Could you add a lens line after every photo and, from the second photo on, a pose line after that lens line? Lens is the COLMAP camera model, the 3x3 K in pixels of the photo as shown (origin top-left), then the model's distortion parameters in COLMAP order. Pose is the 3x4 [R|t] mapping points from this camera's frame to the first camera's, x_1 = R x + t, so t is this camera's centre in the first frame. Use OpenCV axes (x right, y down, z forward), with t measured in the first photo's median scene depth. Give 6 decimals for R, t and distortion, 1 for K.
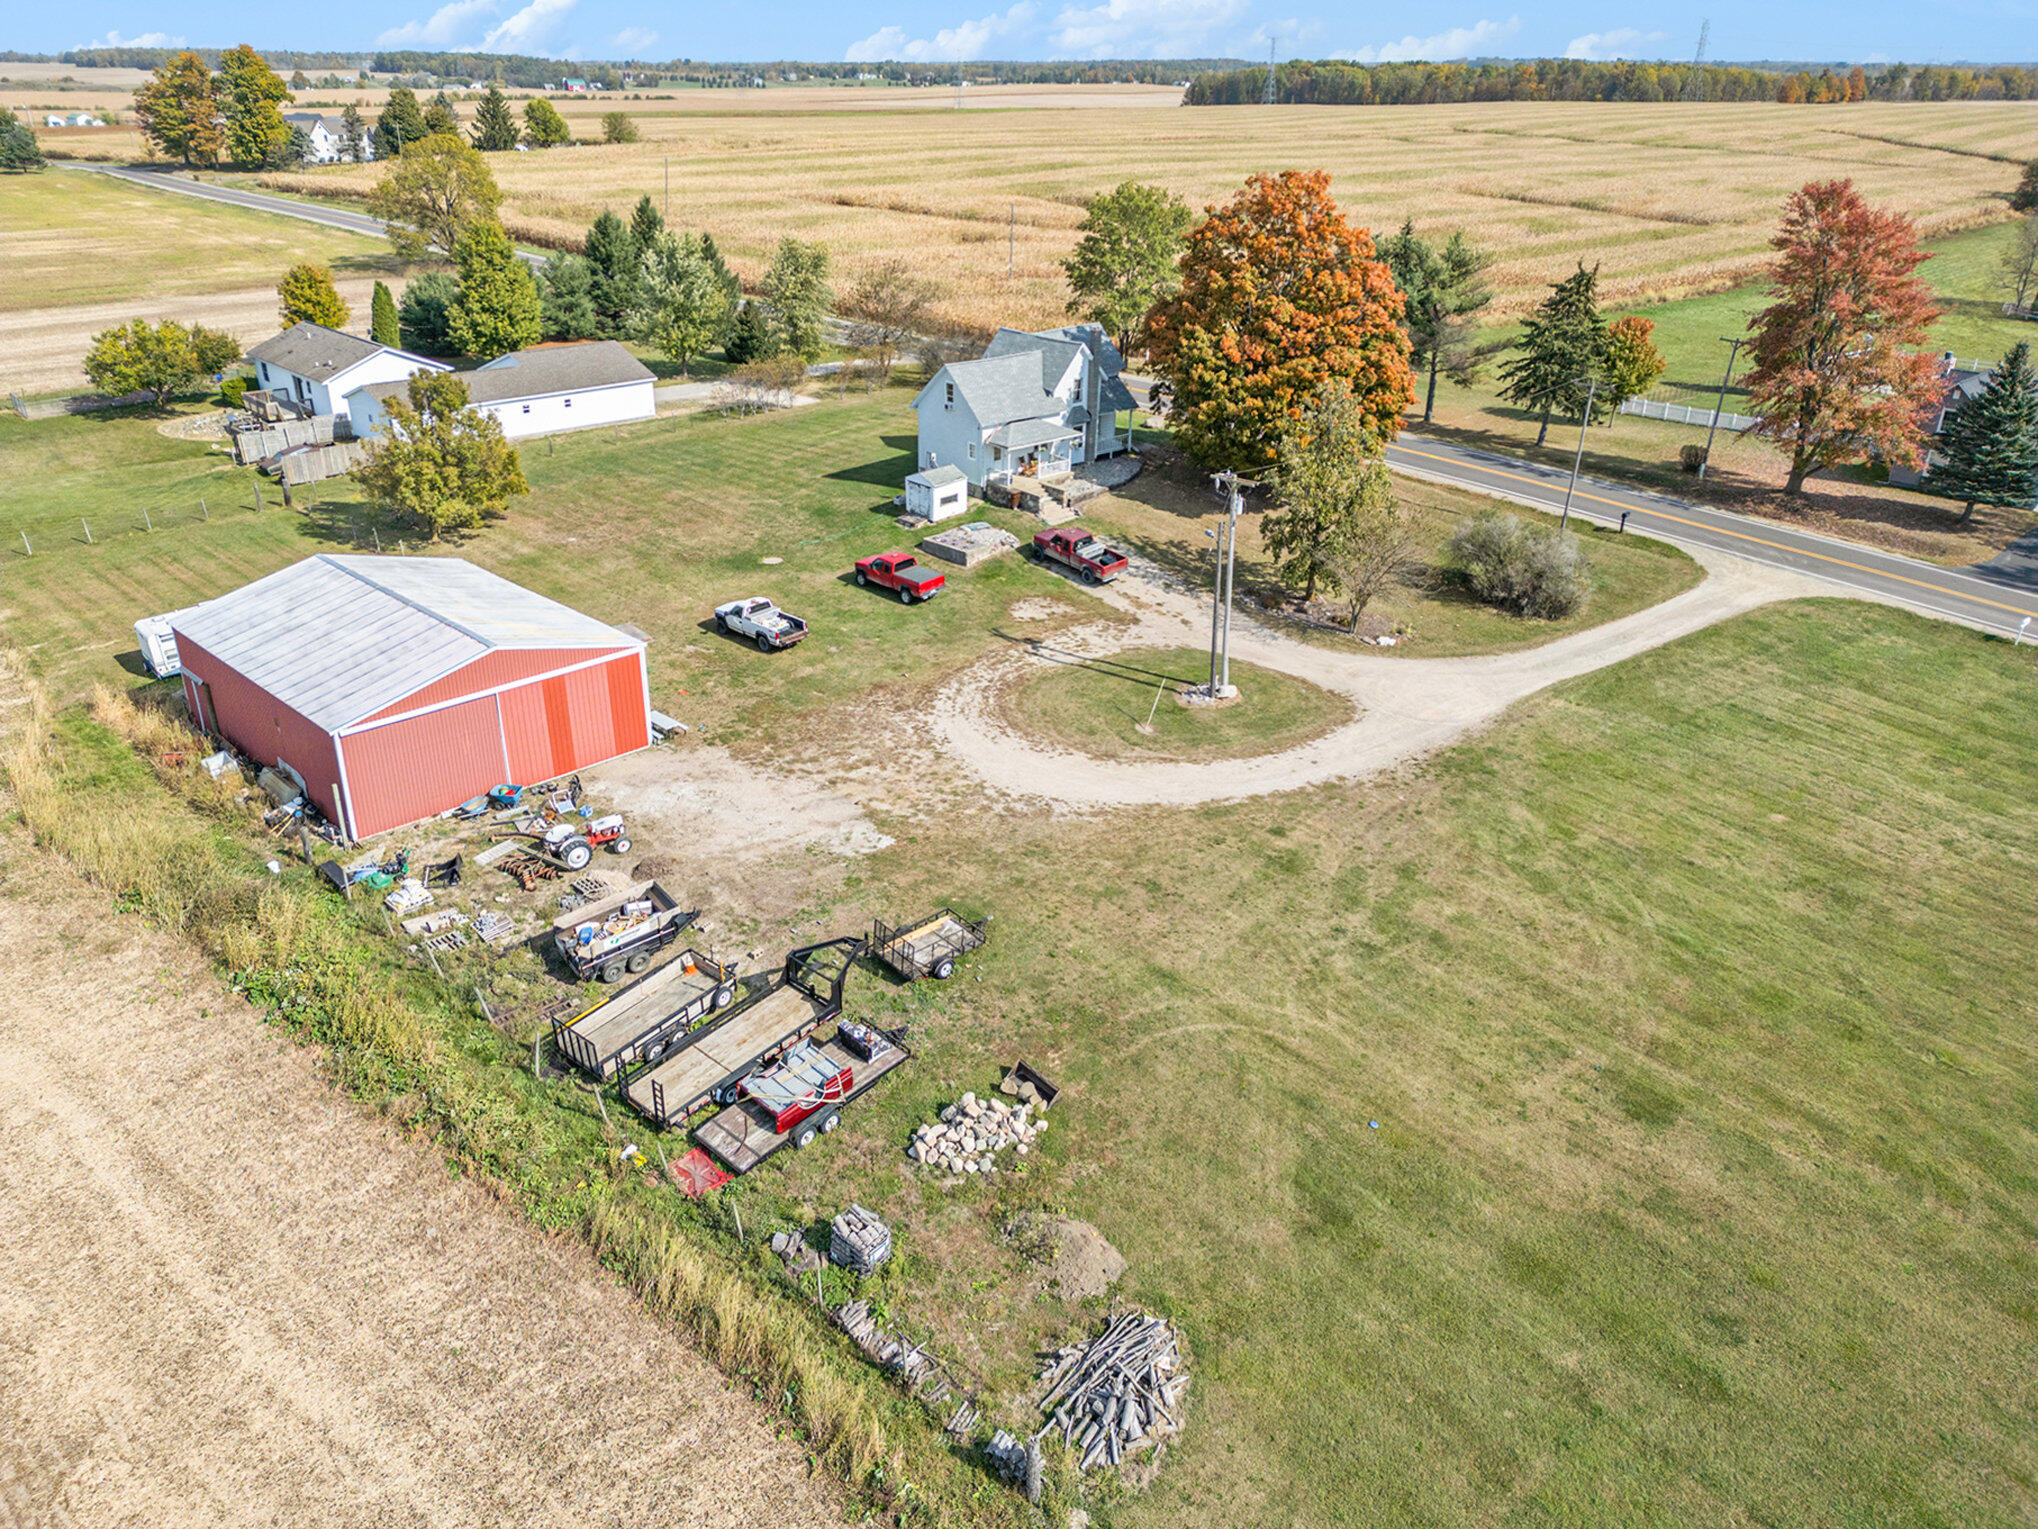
lens RADIAL K [[1428.2, 0, 1028.6], [0, 1428.2, 767.8], [0, 0, 1]] dist [0.023824, -0.024002]
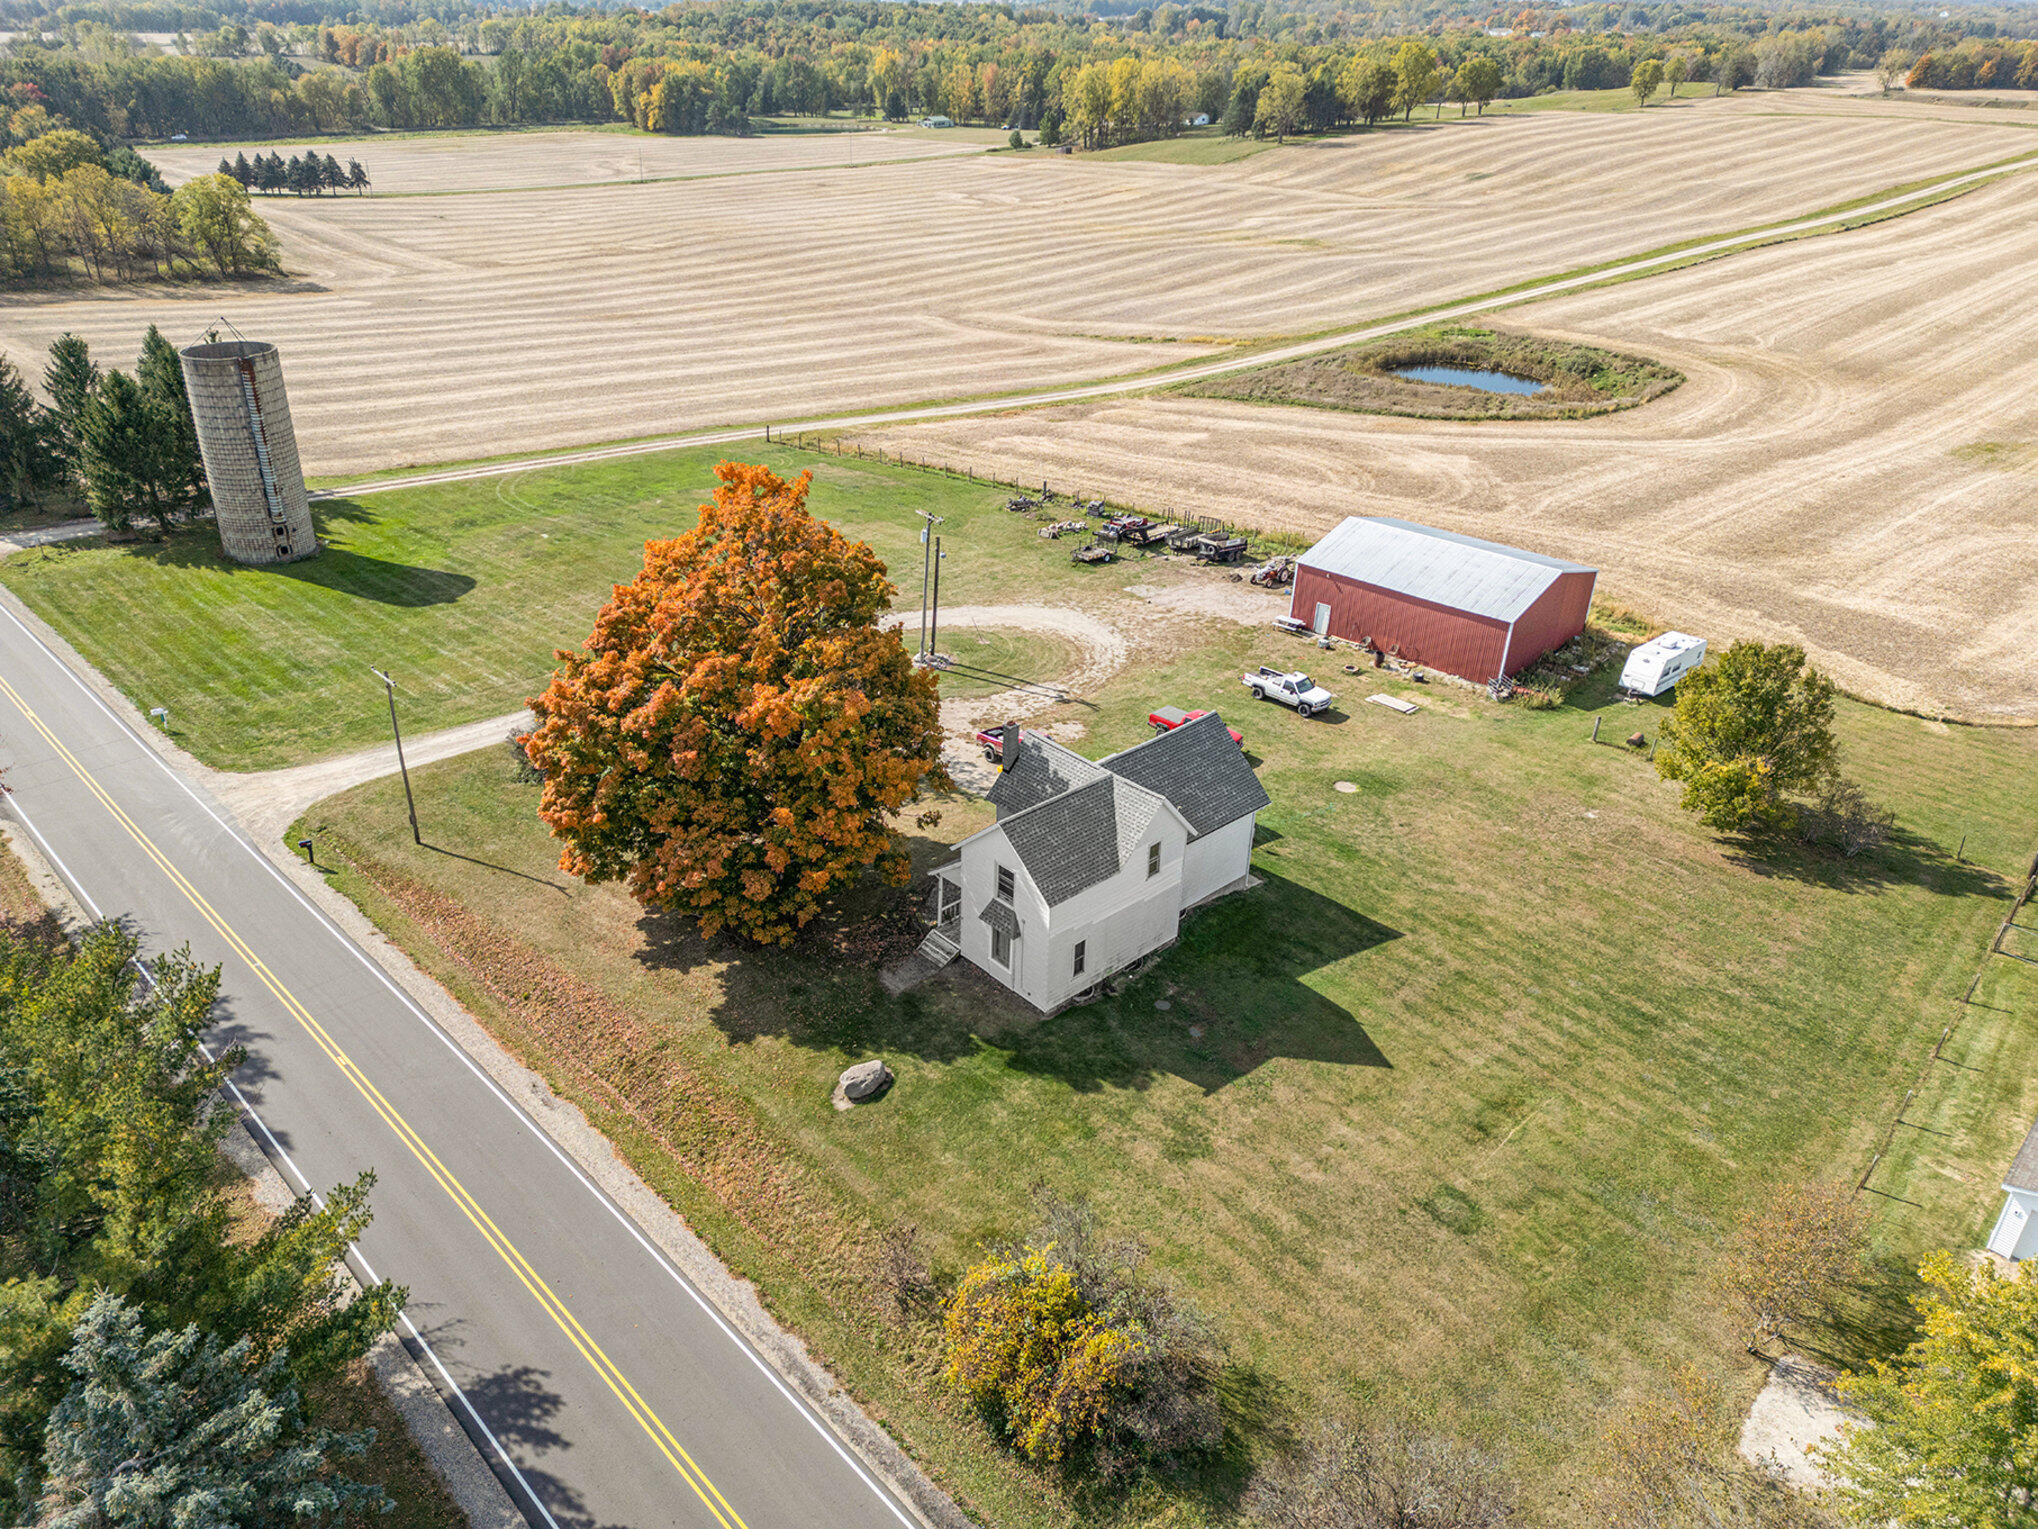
lens RADIAL K [[1428.2, 0, 1030.7], [0, 1428.2, 764.1], [0, 0, 1]] dist [0.023824, -0.024002]
pose [[-0.999345, -0.019636, -0.030382, 0.069984], [-0.036088, 0.599114, 0.799850, -1.087443], [0.002497, 0.800423, -0.599430, 1.878763]]
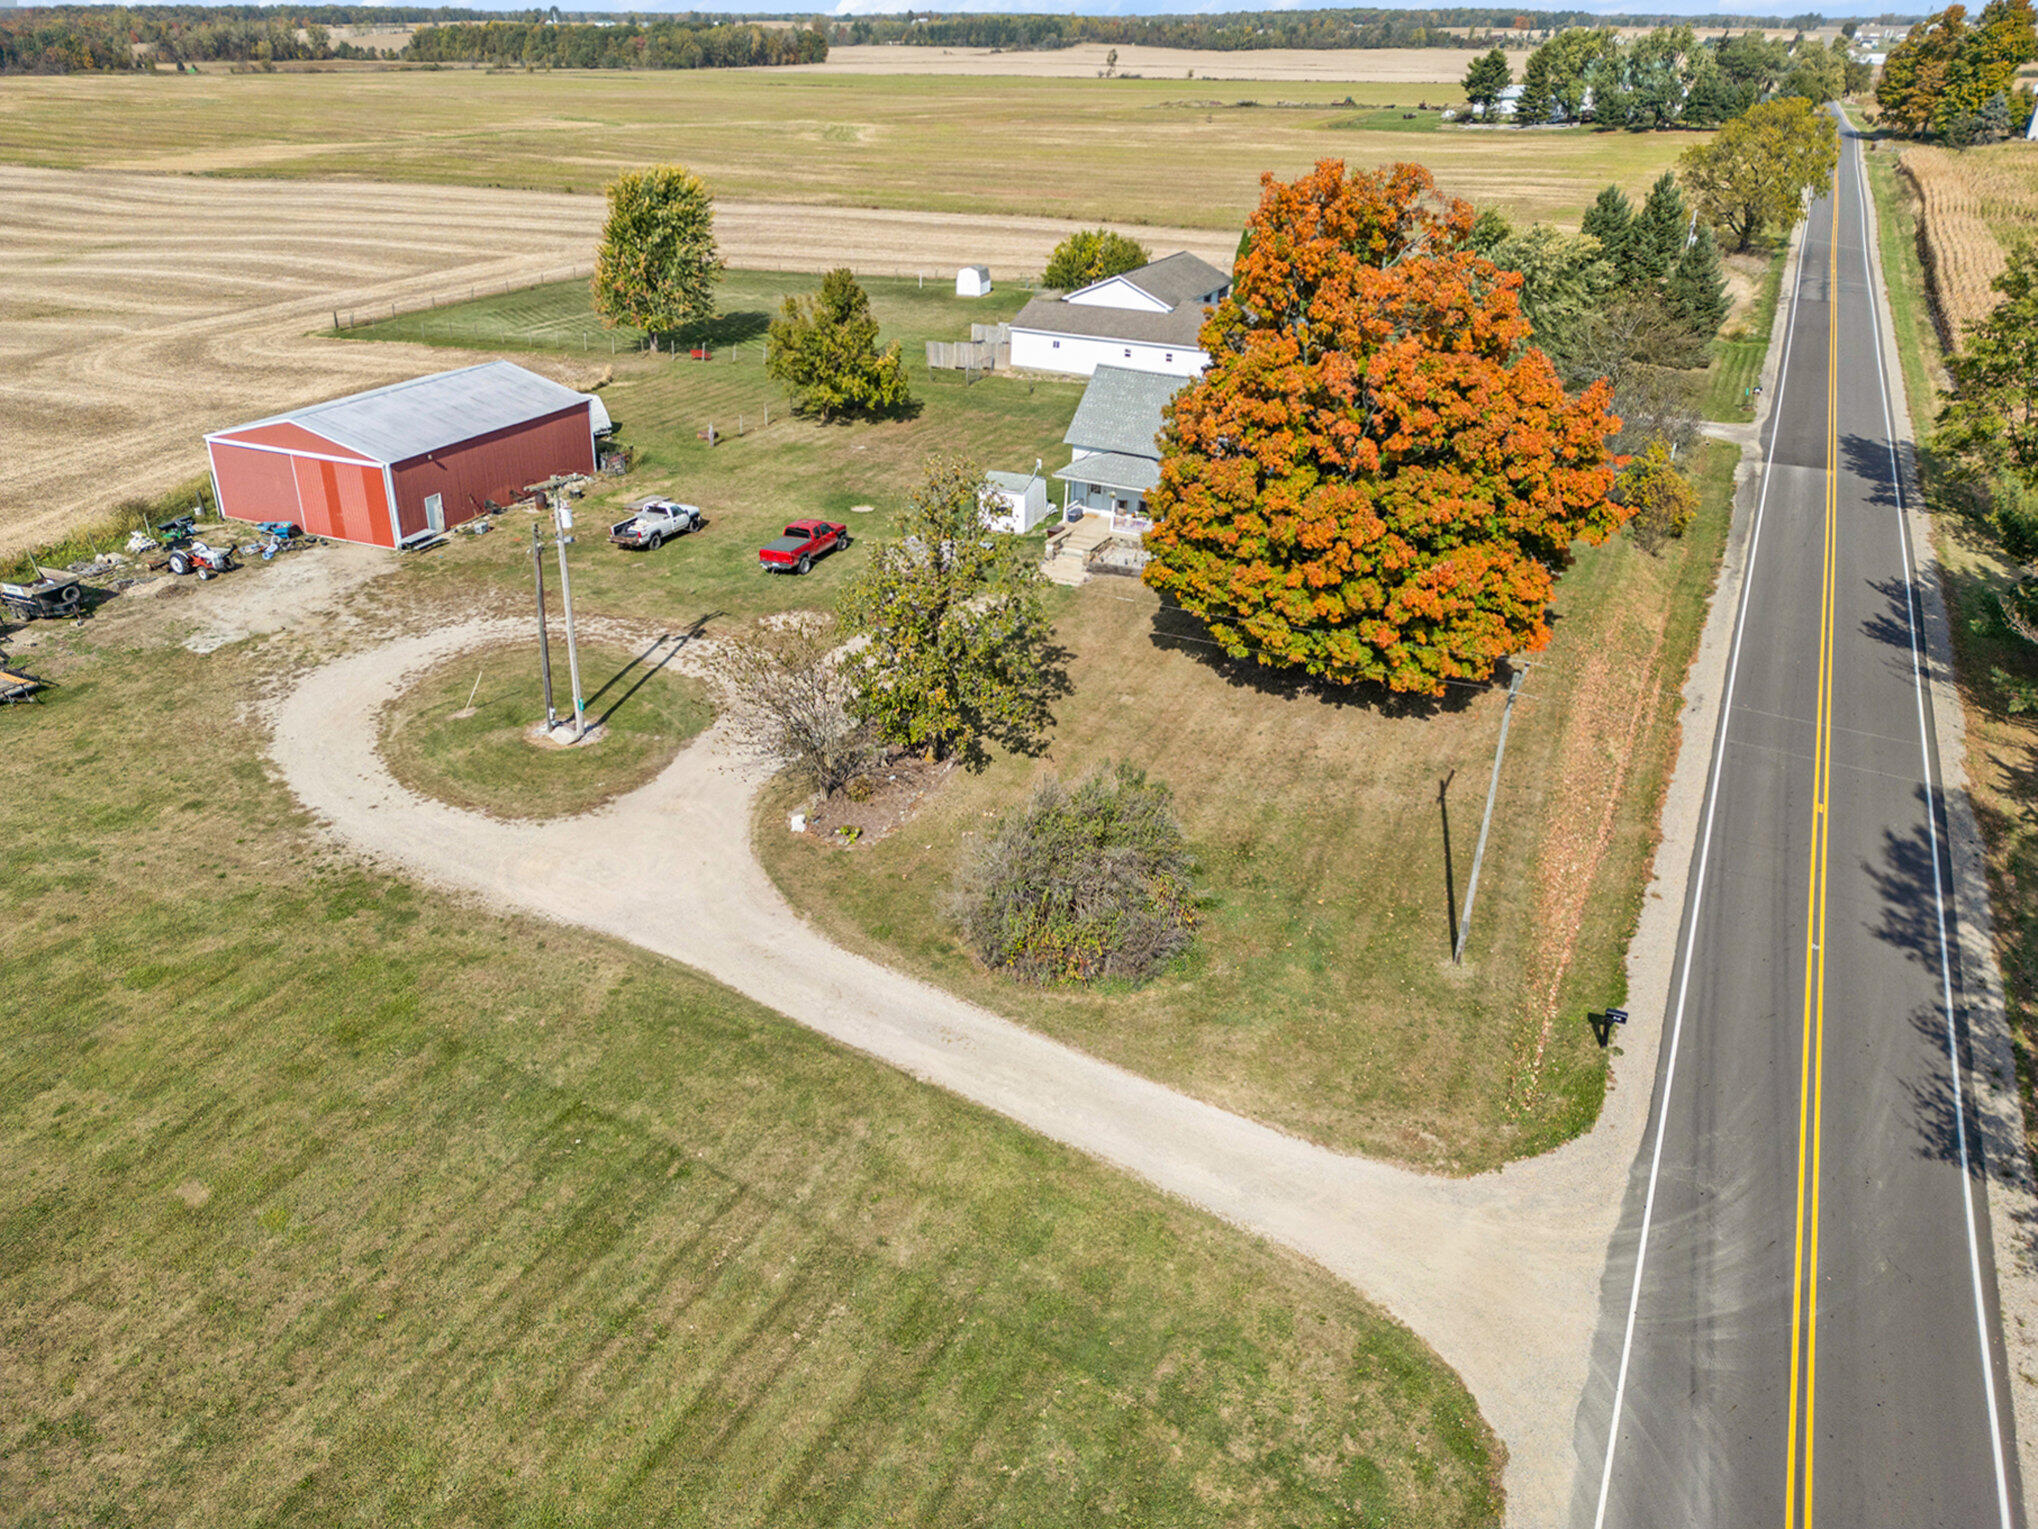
lens RADIAL K [[1428.2, 0, 1038.9], [0, 1428.2, 760.7], [0, 0, 1]] dist [0.023824, -0.024002]
pose [[0.334273, 0.416087, -0.845655, 0.913824], [-0.414963, 0.870595, 0.264331, -0.364692], [0.846208, 0.262557, 0.463677, 0.836499]]
